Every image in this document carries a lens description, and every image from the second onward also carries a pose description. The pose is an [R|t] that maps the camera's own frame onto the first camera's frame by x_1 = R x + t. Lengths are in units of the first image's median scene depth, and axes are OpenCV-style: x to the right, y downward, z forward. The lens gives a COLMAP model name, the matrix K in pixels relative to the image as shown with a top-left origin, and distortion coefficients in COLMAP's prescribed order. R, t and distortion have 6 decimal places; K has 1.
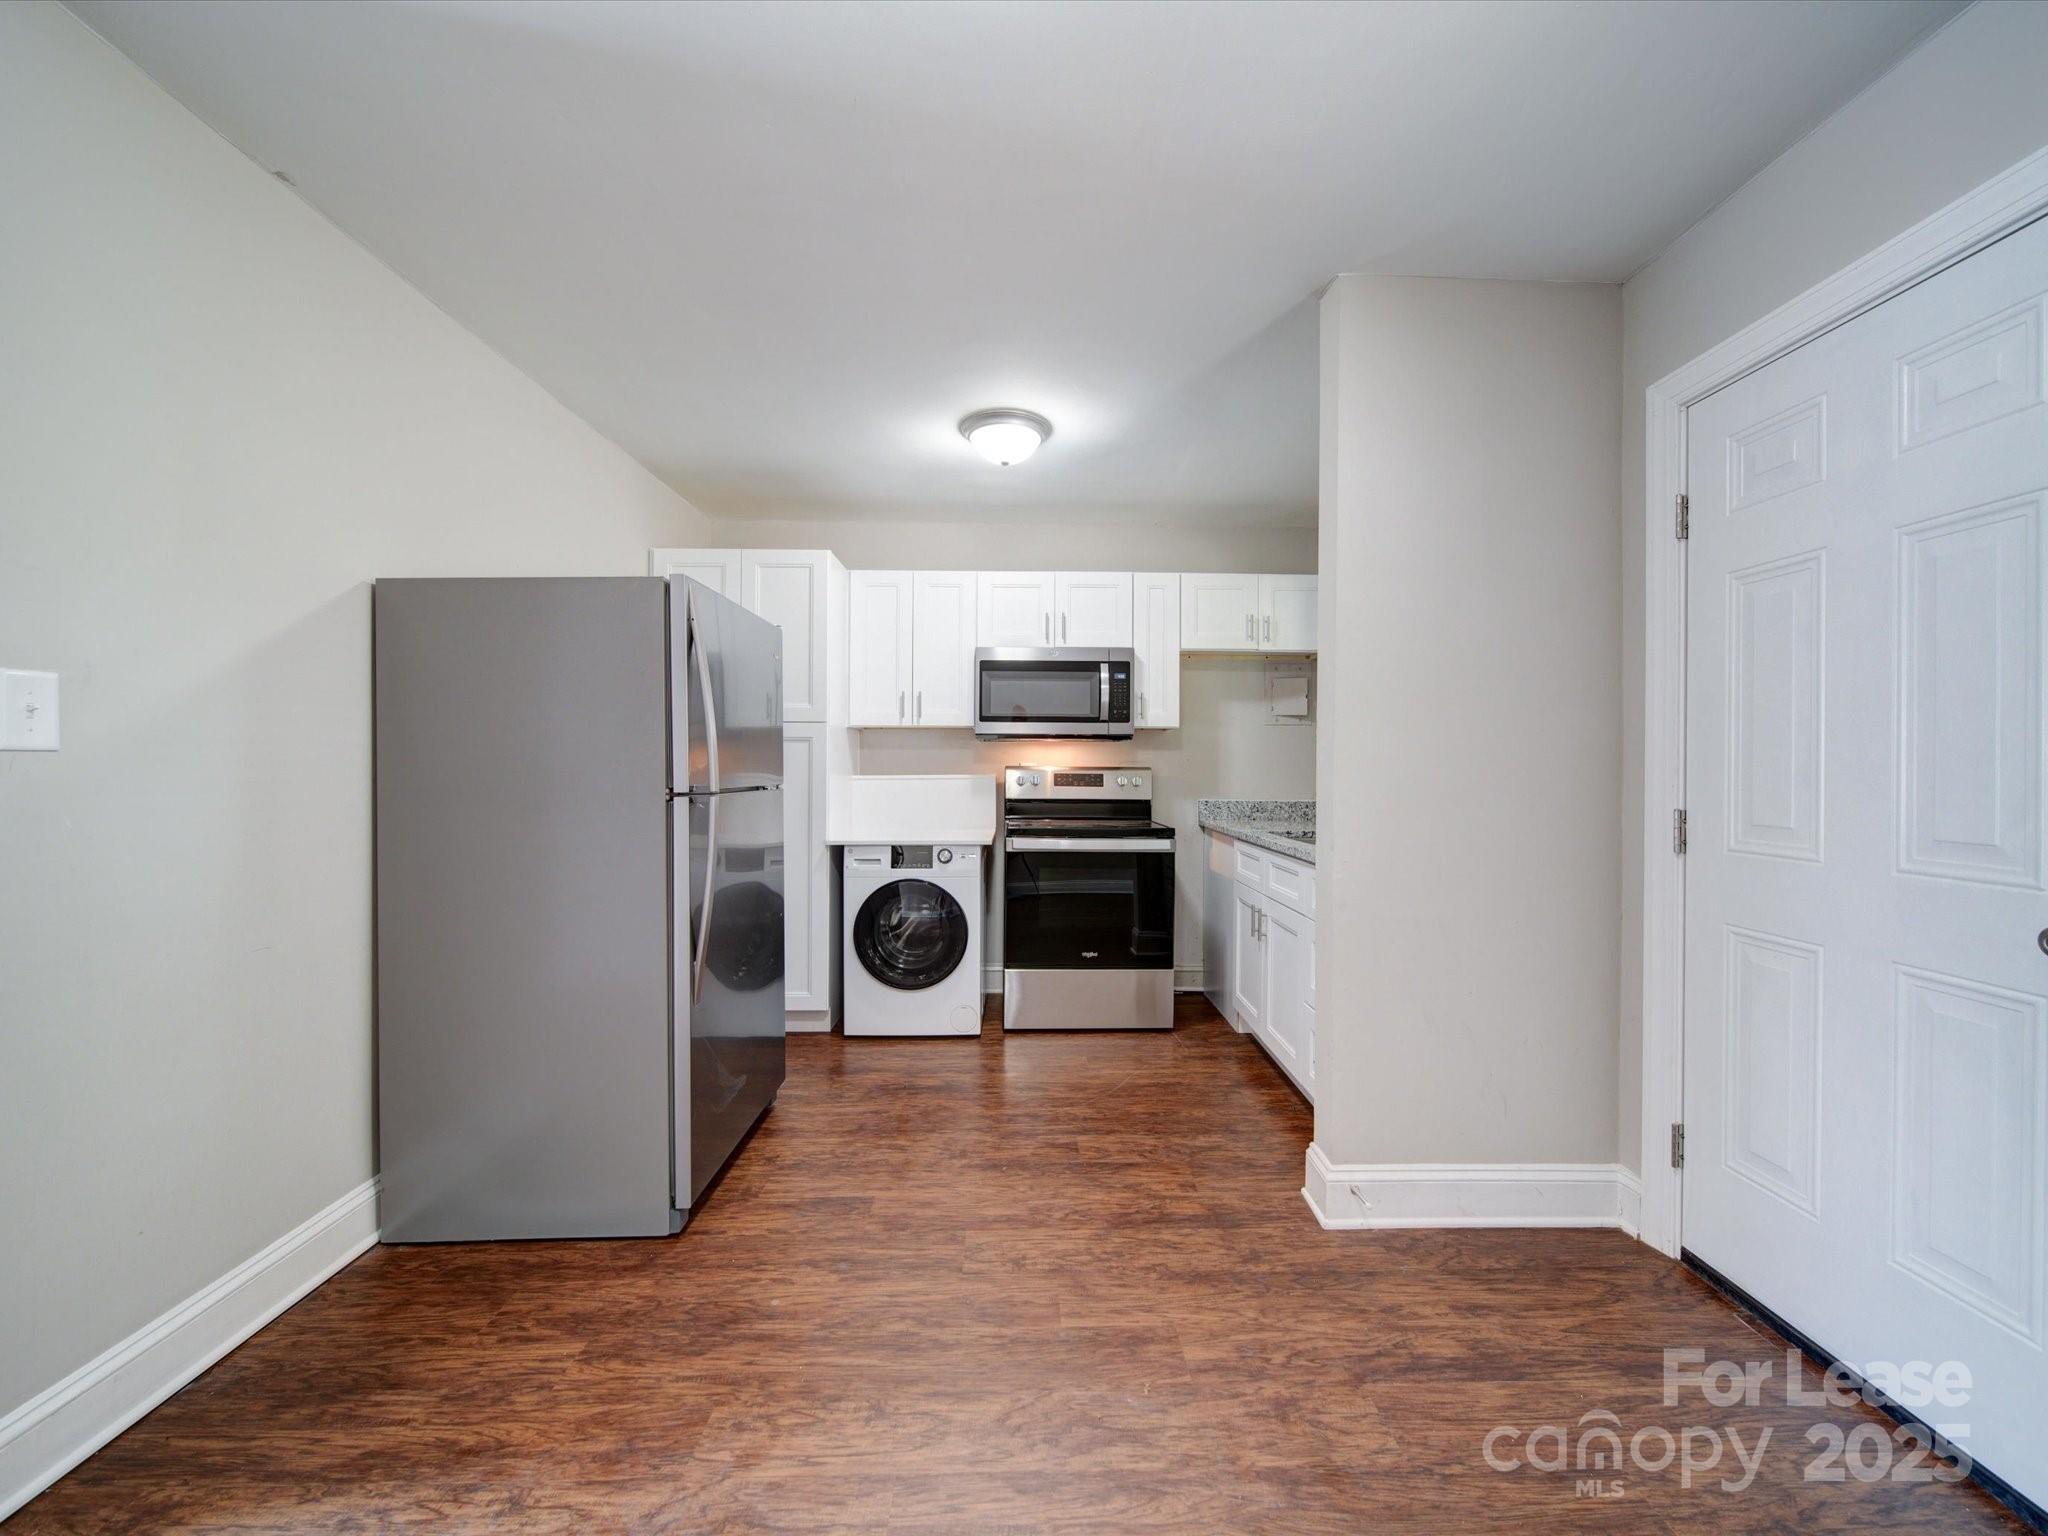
lens RADIAL K [[813.5, 0, 1034.1], [0, 813.5, 764.6], [0, 0, 1]] dist [0.001051, -0.001453]
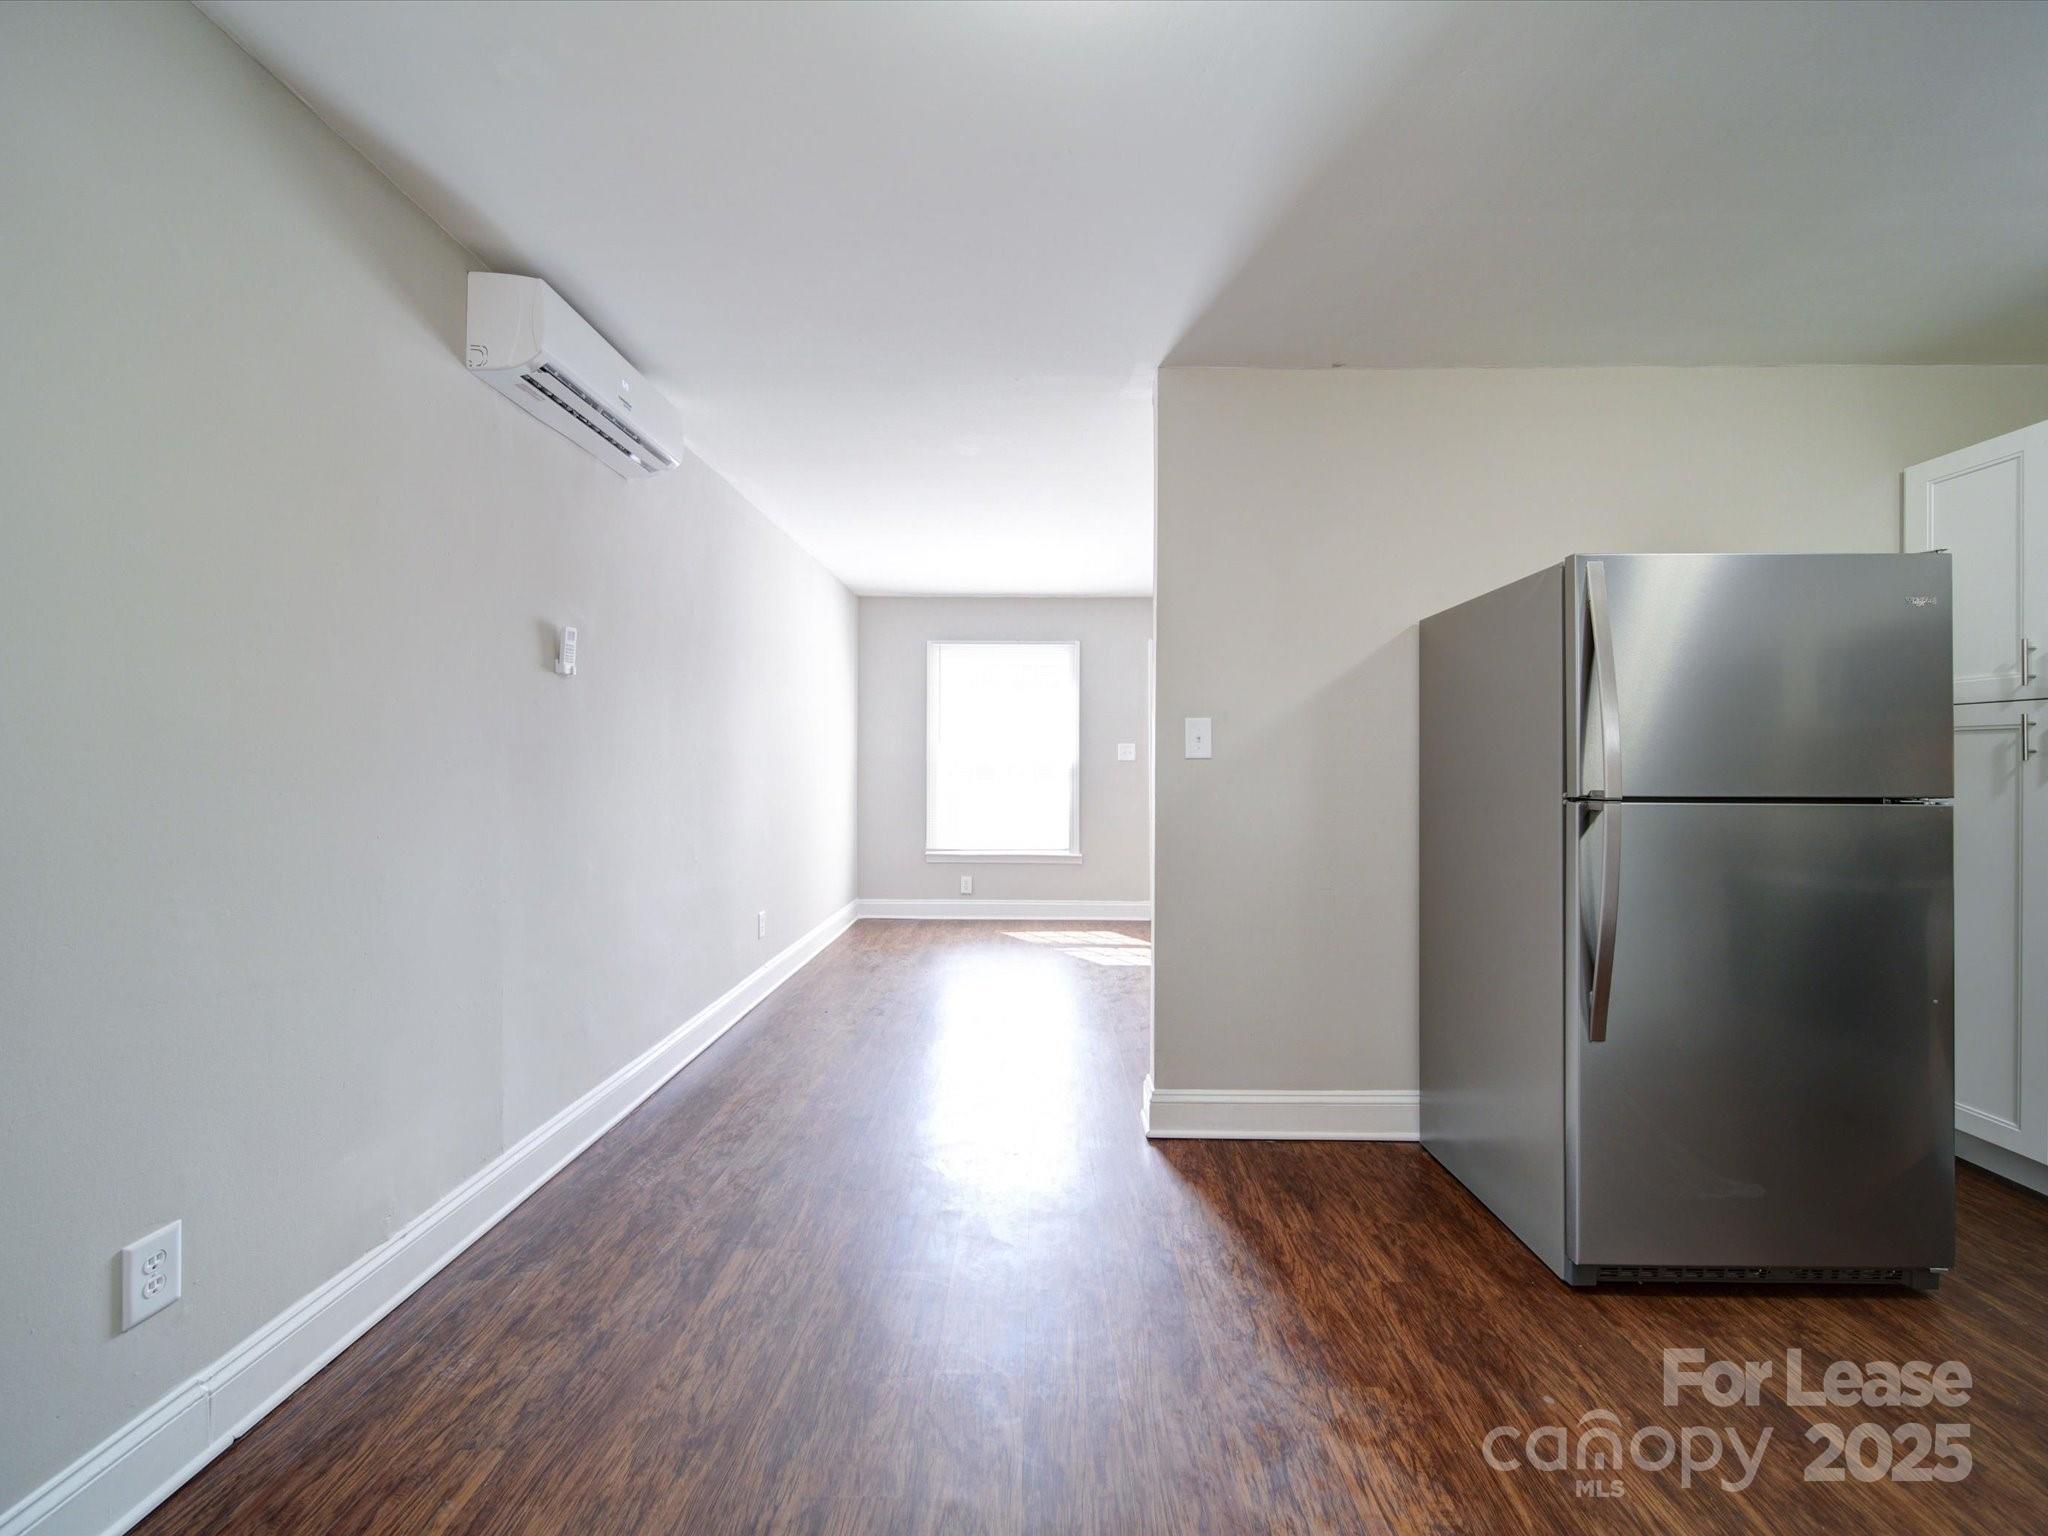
lens RADIAL K [[813.5, 0, 1034.1], [0, 813.5, 764.6], [0, 0, 1]] dist [0.001051, -0.001453]
pose [[-0.033190, -0.002374, -0.999446, 0.564297], [-0.001909, 0.999996, -0.002312, 0.001752], [0.999447, 0.001832, -0.033195, 0.504949]]
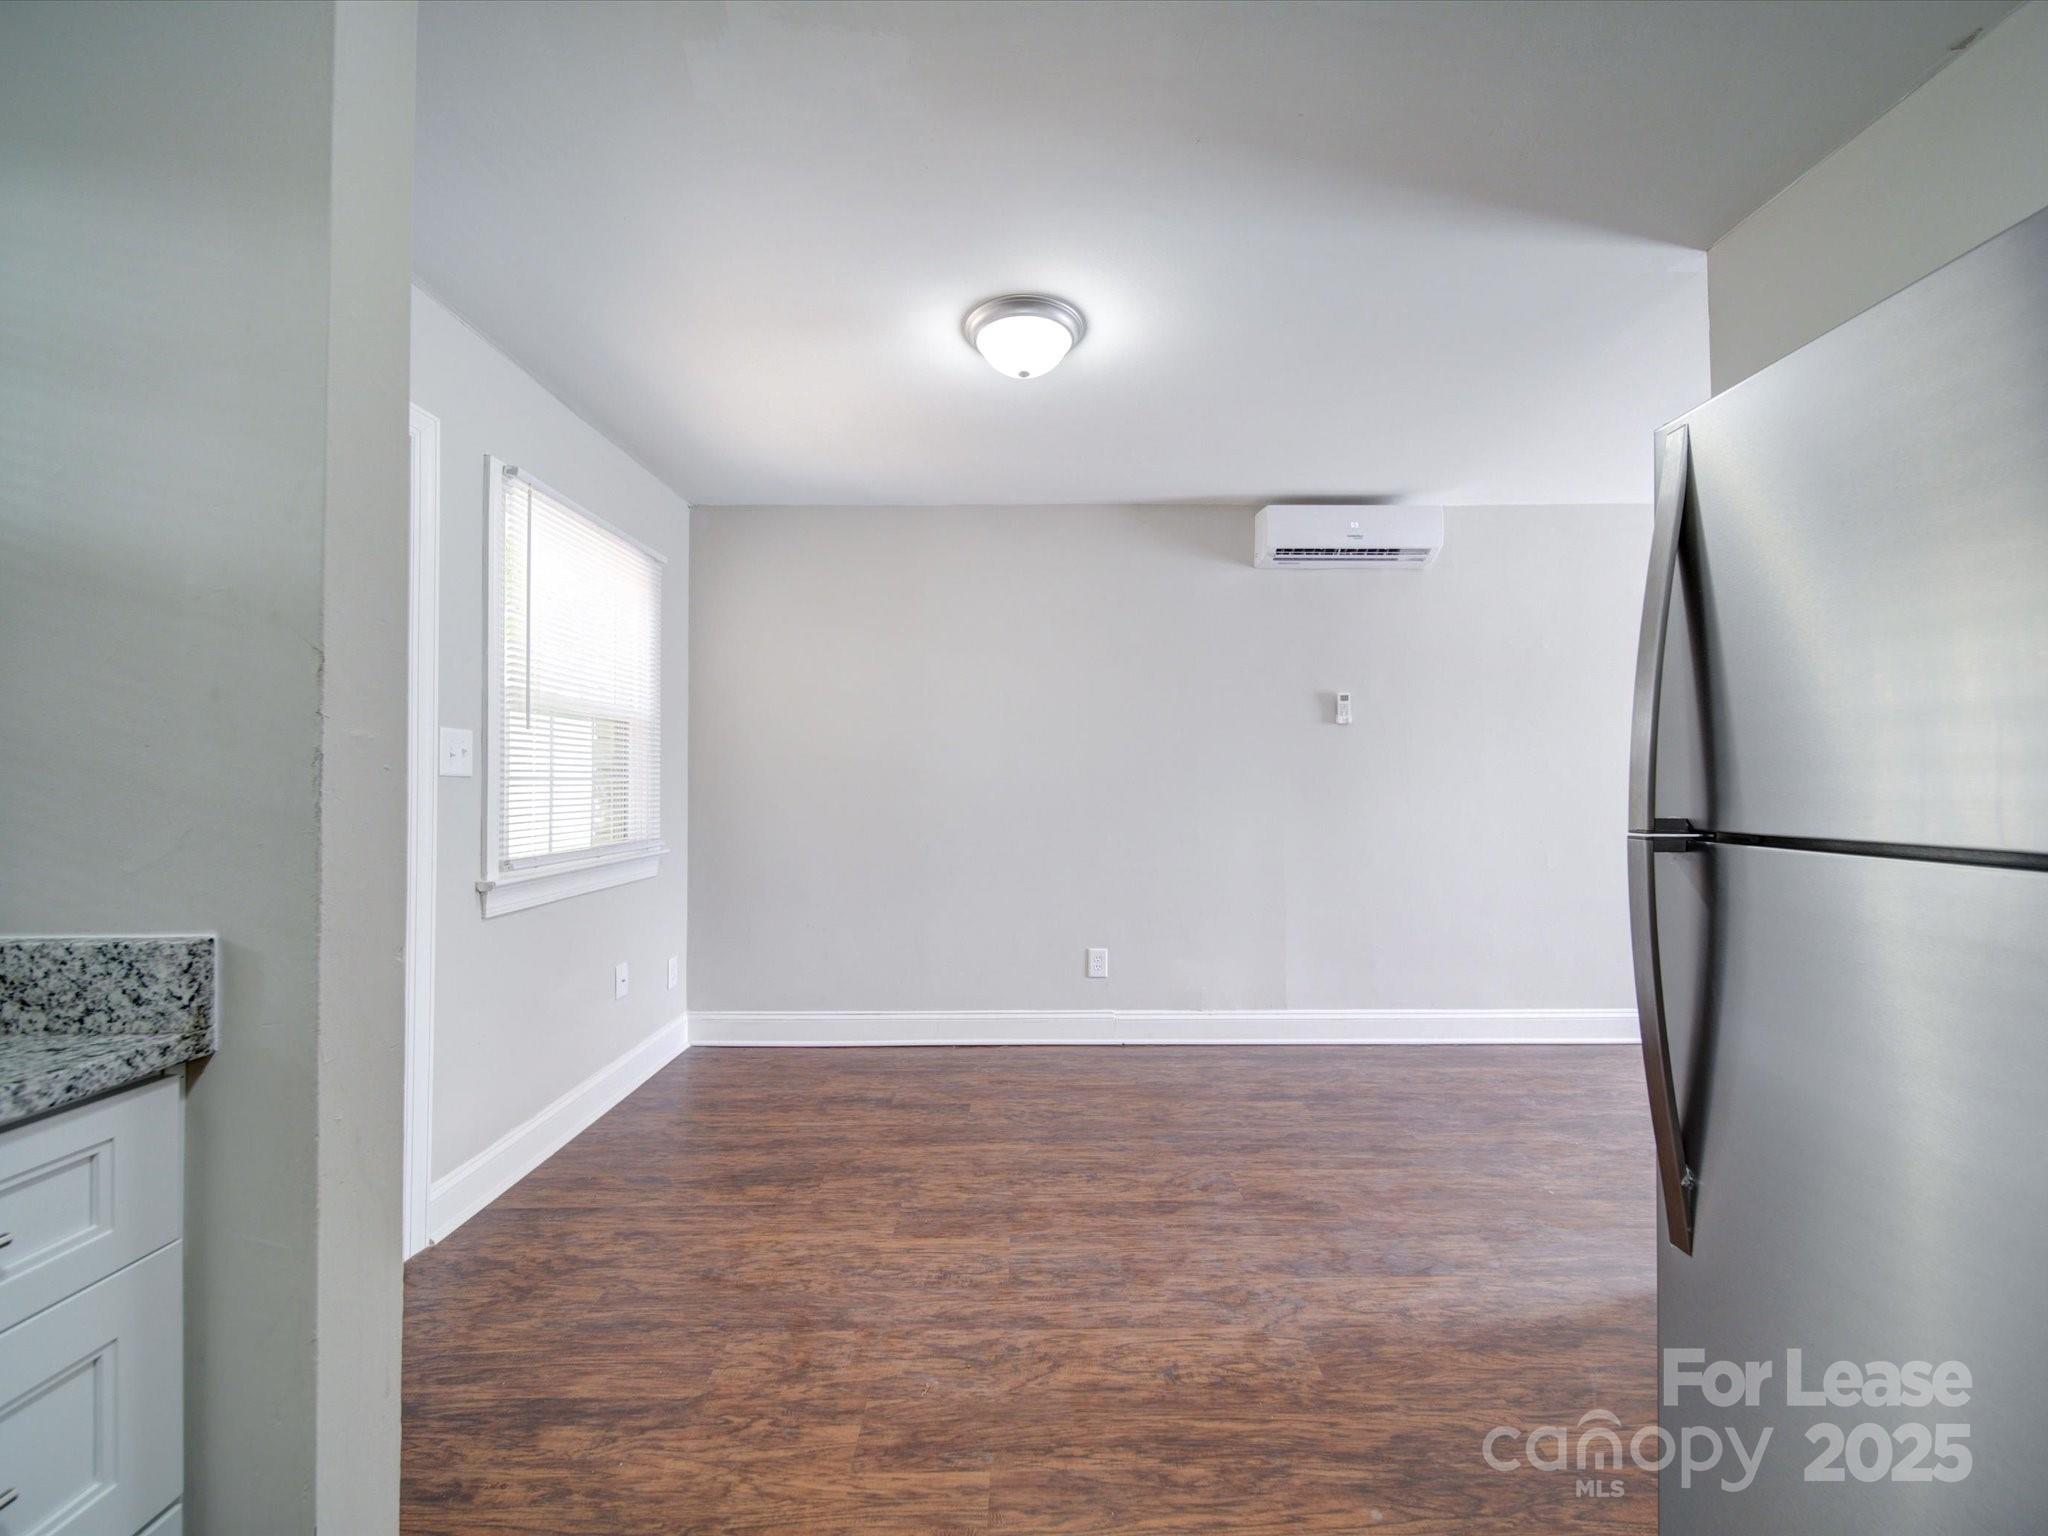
lens RADIAL K [[813.5, 0, 1034.1], [0, 813.5, 764.6], [0, 0, 1]] dist [0.001051, -0.001453]
pose [[-0.999865, 0.000015, 0.016416, -0.023189], [-0.000375, 0.999718, -0.023748, 0.004643], [-0.016412, -0.023751, -0.999583, 1.801430]]
